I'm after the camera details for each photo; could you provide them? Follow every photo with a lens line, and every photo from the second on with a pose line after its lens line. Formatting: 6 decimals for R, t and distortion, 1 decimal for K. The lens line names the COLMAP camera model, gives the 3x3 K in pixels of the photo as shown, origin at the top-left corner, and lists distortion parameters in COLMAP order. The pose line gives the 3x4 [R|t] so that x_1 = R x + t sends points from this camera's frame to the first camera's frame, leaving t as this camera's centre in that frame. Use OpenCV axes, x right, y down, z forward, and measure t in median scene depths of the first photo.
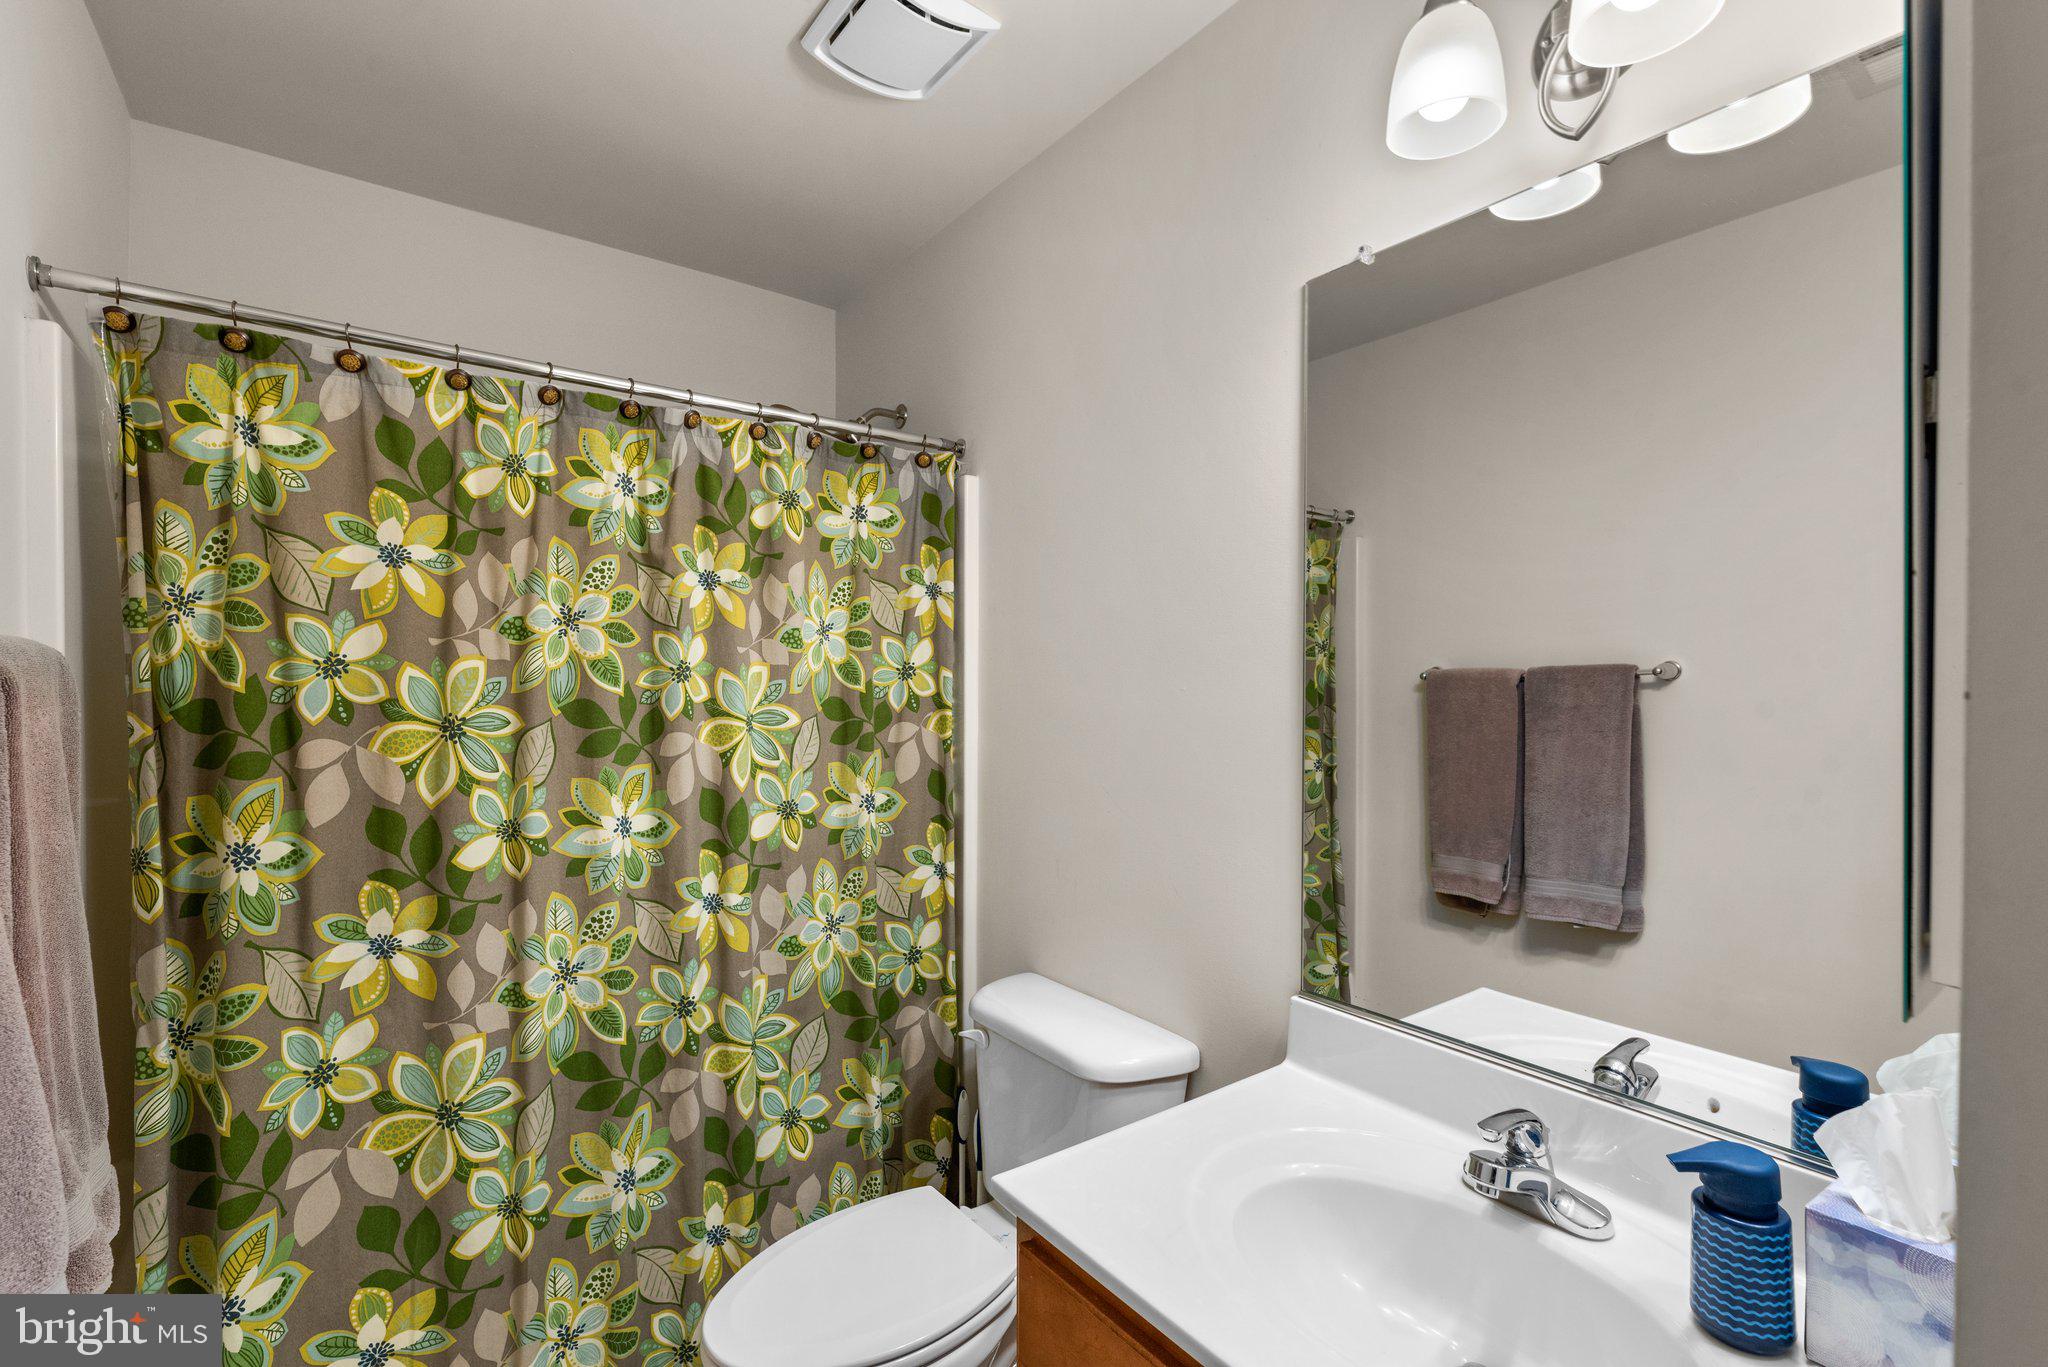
lens RADIAL K [[934.5, 0, 1024.8], [0, 934.5, 685.0], [0, 0, 1]] dist [-0.000275, 0.000997]
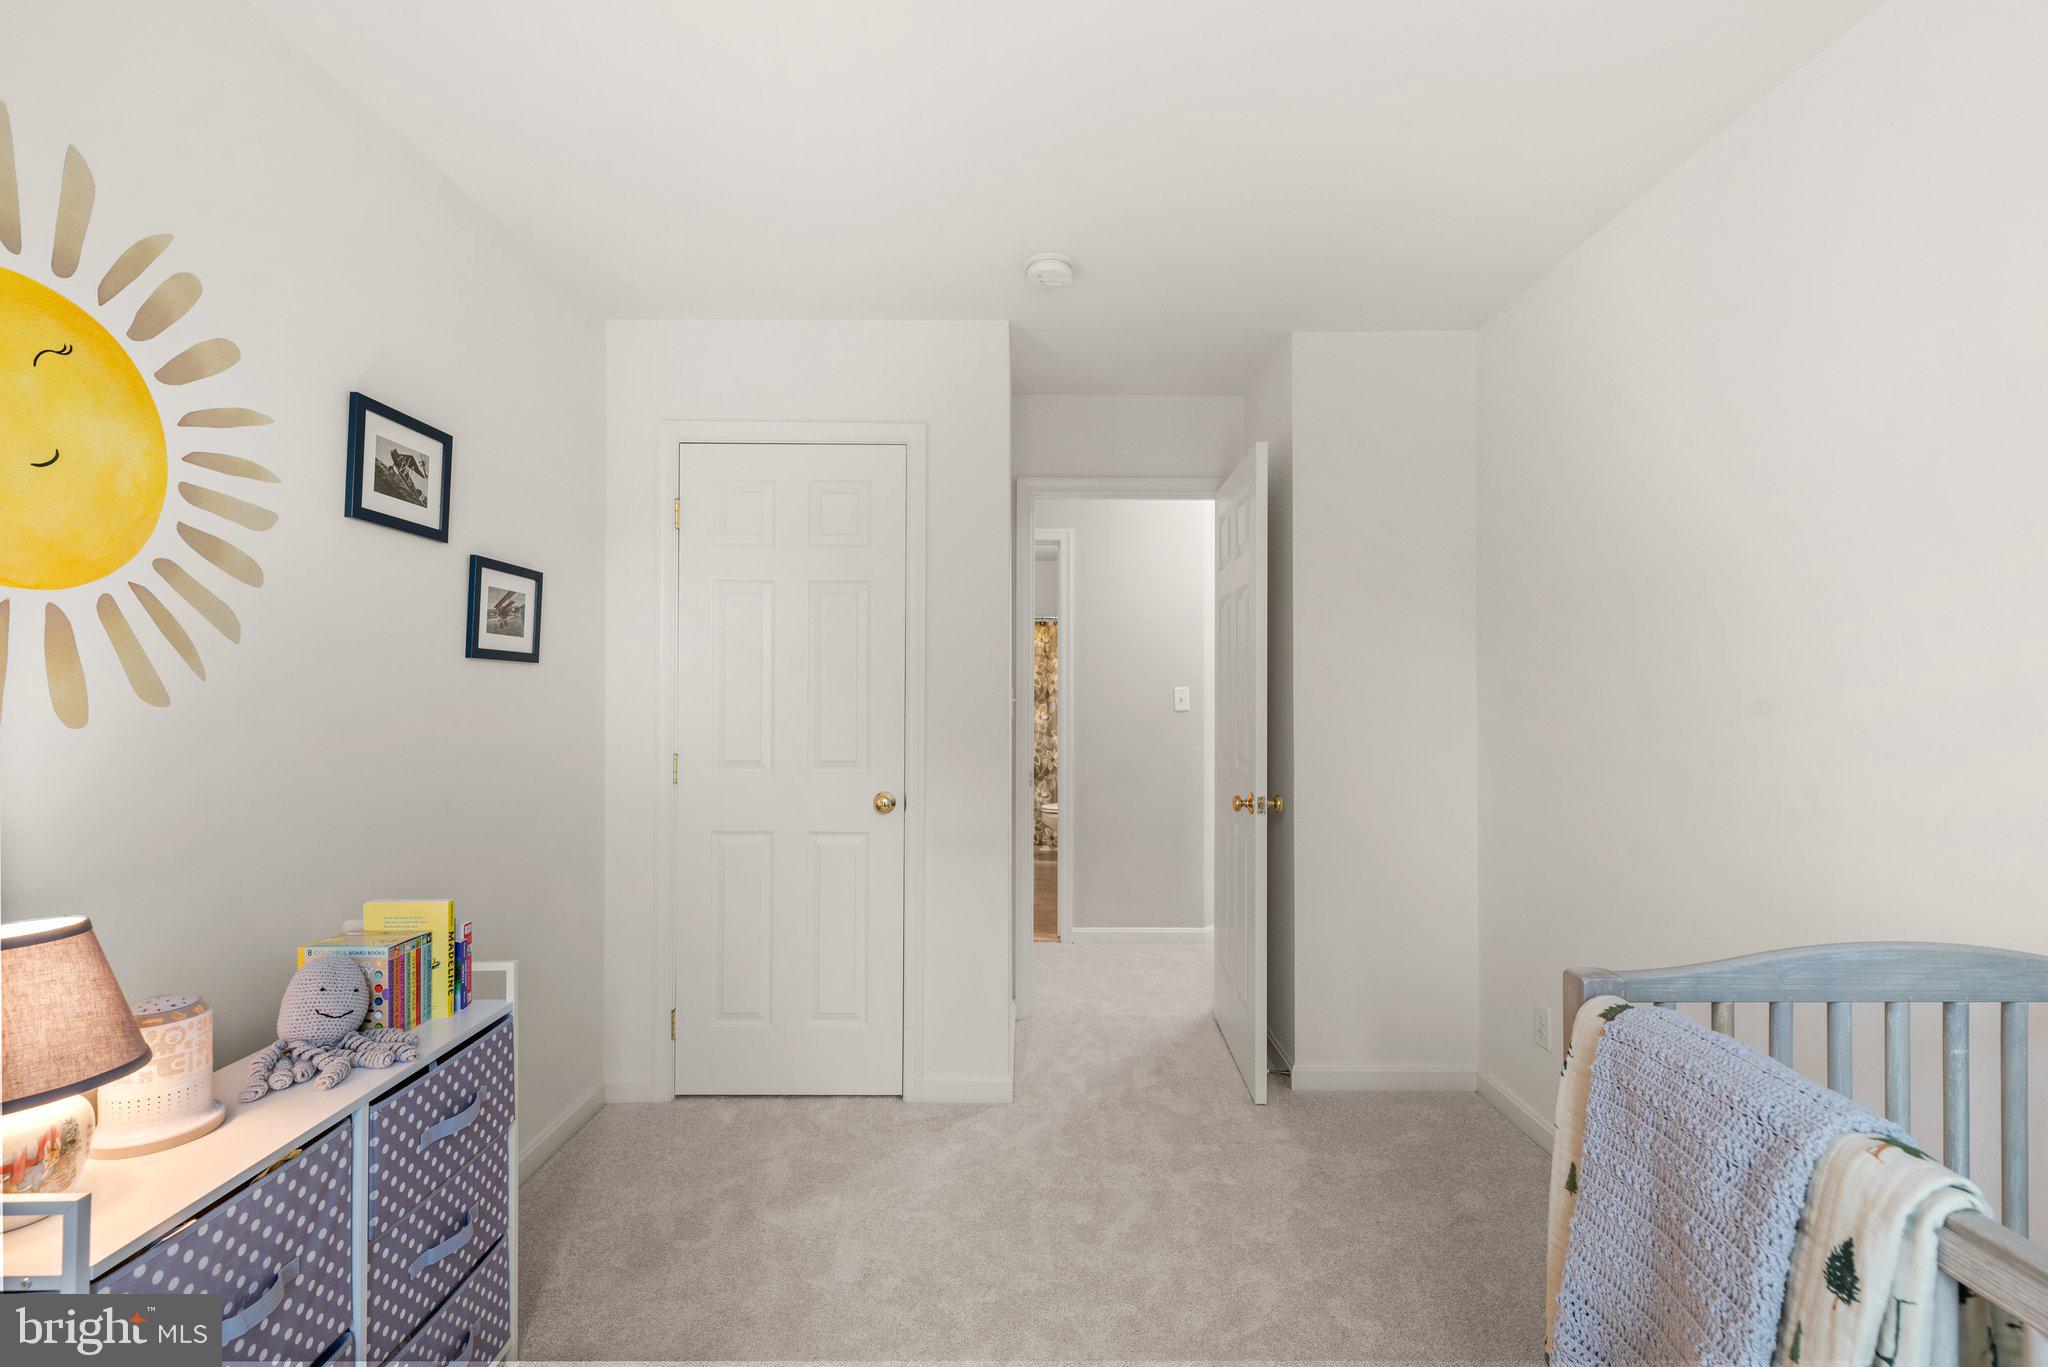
lens RADIAL K [[934.5, 0, 1024.5], [0, 934.5, 685.1], [0, 0, 1]] dist [-0.000275, 0.000997]
pose [[0.811132, -0.005025, -0.584841, 2.078990], [-0.003743, 0.999898, -0.013782, 0.058817], [0.584851, 0.013368, 0.811031, -2.612672]]
